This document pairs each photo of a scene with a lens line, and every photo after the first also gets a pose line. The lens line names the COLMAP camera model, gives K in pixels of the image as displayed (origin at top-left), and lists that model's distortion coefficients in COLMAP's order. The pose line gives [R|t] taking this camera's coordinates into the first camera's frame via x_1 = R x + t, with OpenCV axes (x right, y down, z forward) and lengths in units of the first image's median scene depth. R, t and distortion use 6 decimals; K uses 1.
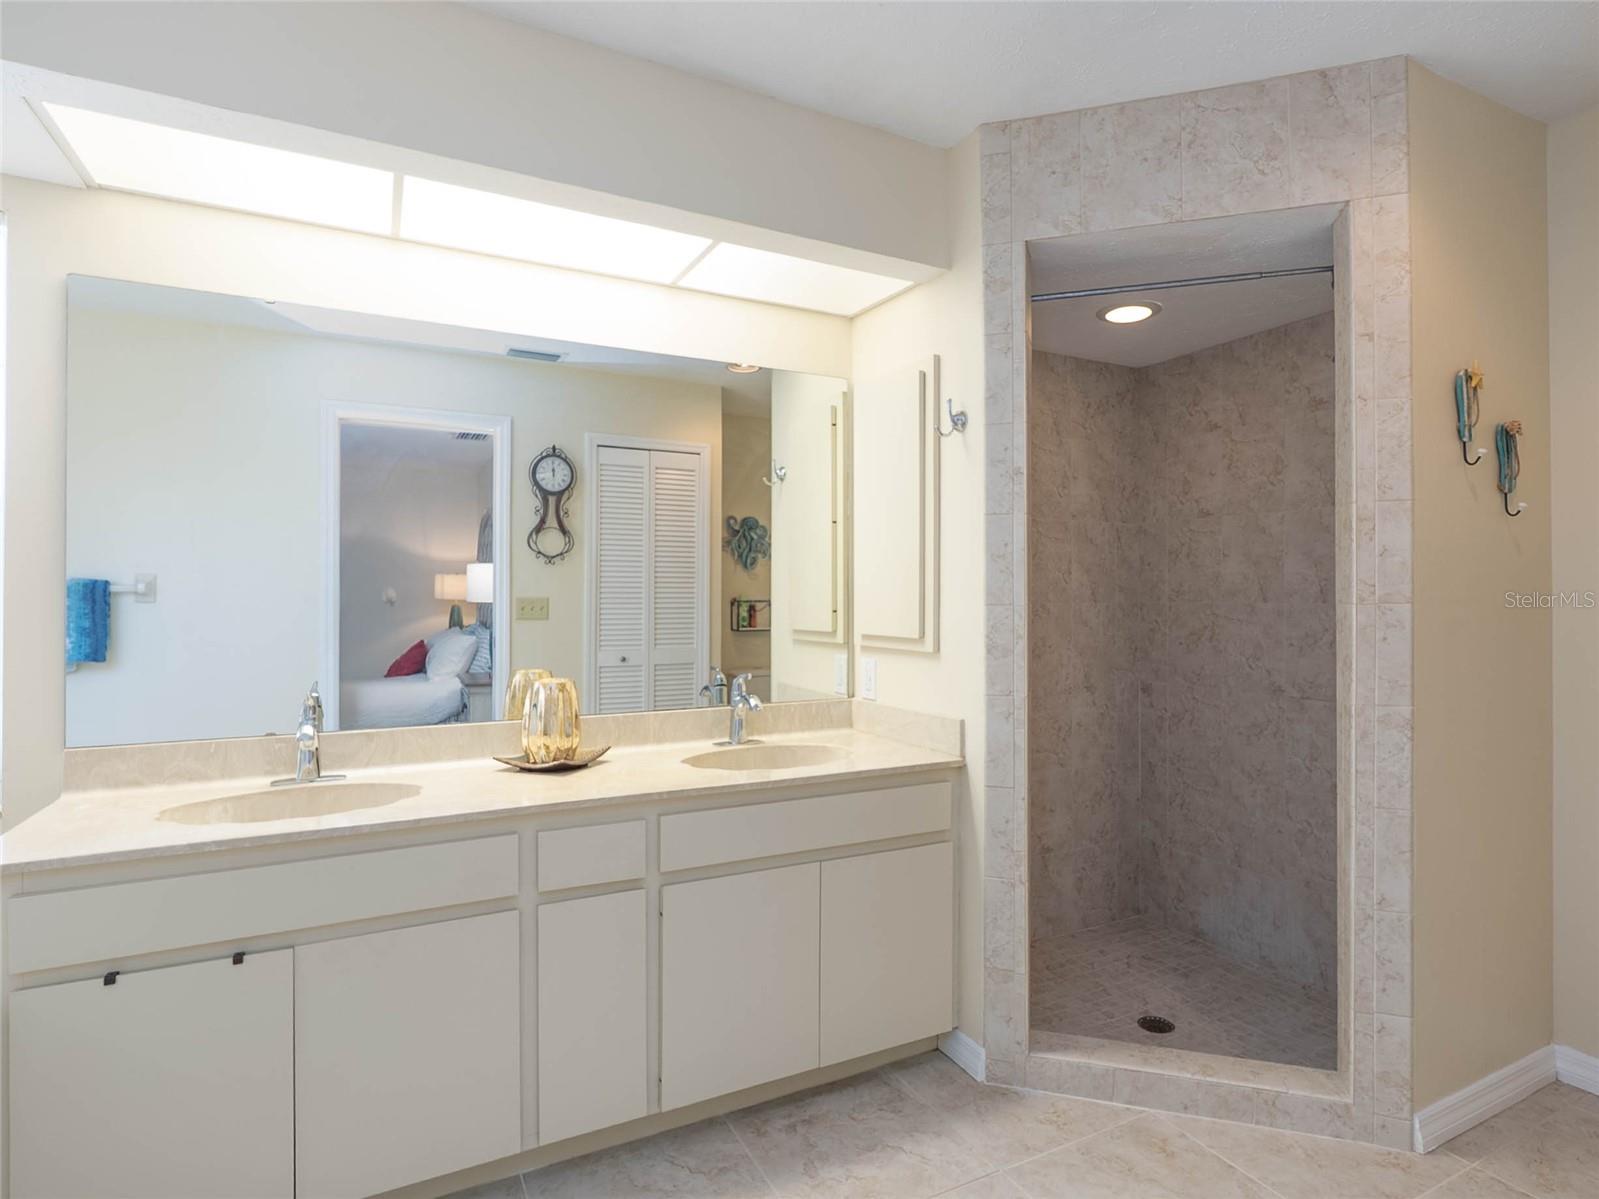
lens RADIAL K [[840.6, 0, 803.1], [0, 840.6, 594.5], [0, 0, 1]] dist [-0.007717, -0.000174]
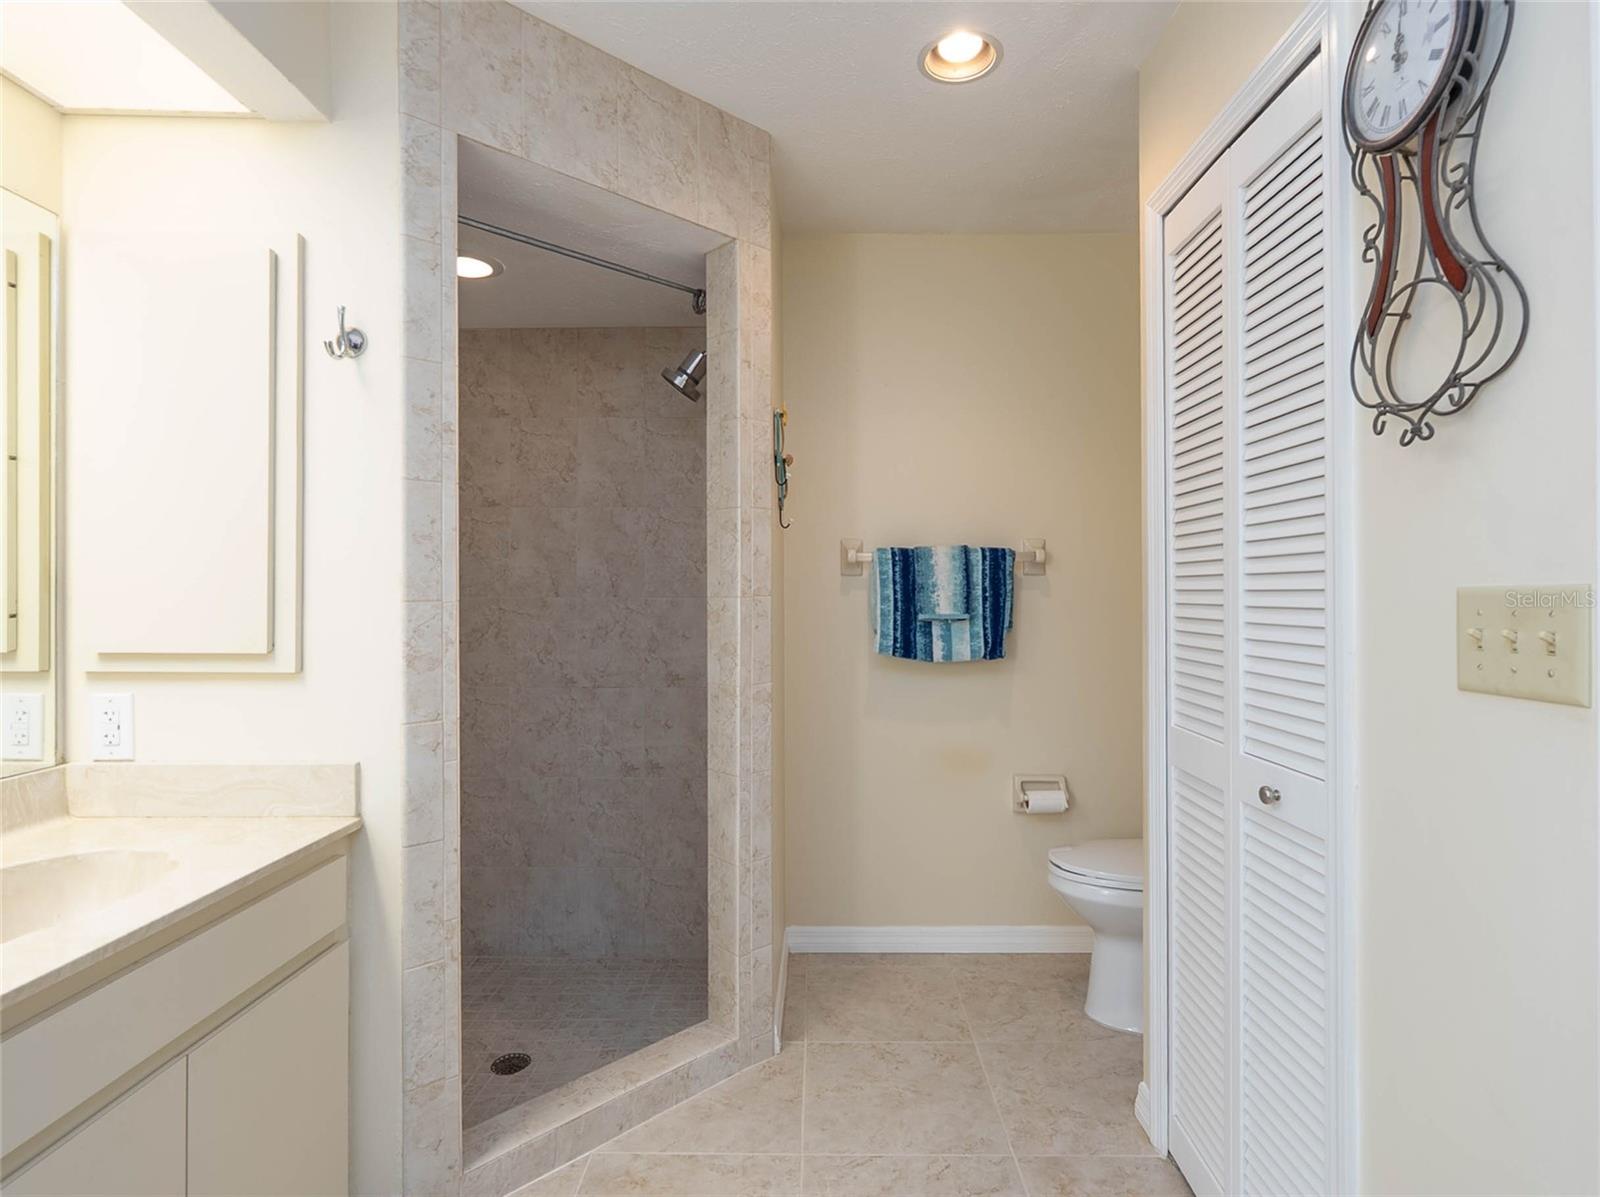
lens RADIAL K [[841.2, 0, 803.0], [0, 841.2, 590.0], [0, 0, 1]] dist [-0.007717, -0.000174]
pose [[0.469330, 0.001719, 0.883021, -0.260273], [-0.001626, 0.999998, -0.001082, 0.002804], [-0.883021, -0.000928, 0.469332, 0.335032]]
